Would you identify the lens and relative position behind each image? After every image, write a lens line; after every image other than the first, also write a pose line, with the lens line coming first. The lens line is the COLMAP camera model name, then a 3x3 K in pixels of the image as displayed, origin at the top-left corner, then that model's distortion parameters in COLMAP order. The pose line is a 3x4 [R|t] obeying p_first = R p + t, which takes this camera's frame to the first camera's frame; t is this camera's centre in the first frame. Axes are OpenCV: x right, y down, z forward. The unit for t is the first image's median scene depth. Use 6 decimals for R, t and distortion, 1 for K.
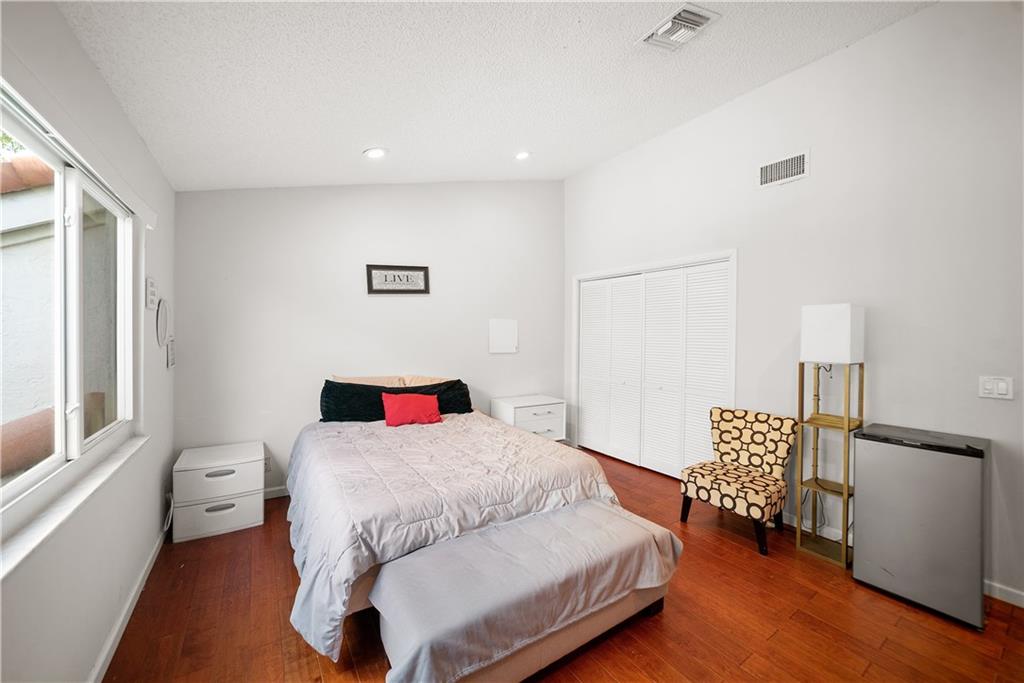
lens RADIAL K [[396.1, 0, 506.3], [0, 396.1, 344.0], [0, 0, 1]] dist [-0.030859, 0.013165]
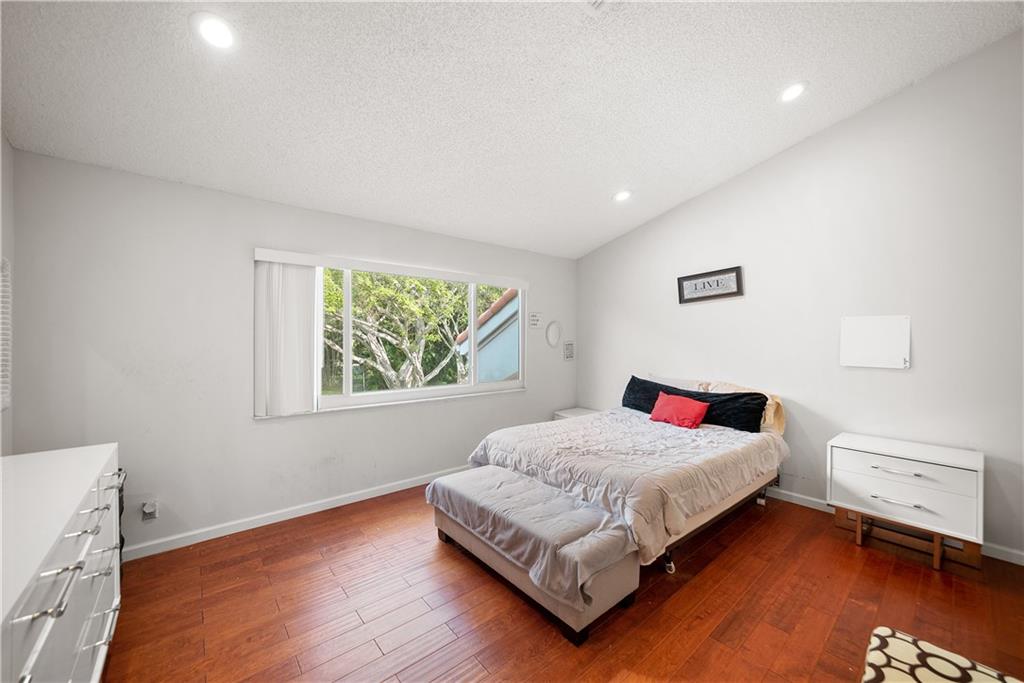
lens RADIAL K [[396.1, 0, 506.3], [0, 396.1, 344.0], [0, 0, 1]] dist [-0.030859, 0.013165]
pose [[0.093573, 0.002571, -0.995609, 0.738740], [-0.025836, 0.999666, 0.000154, -0.001621], [0.995277, 0.025708, 0.093608, 0.431183]]
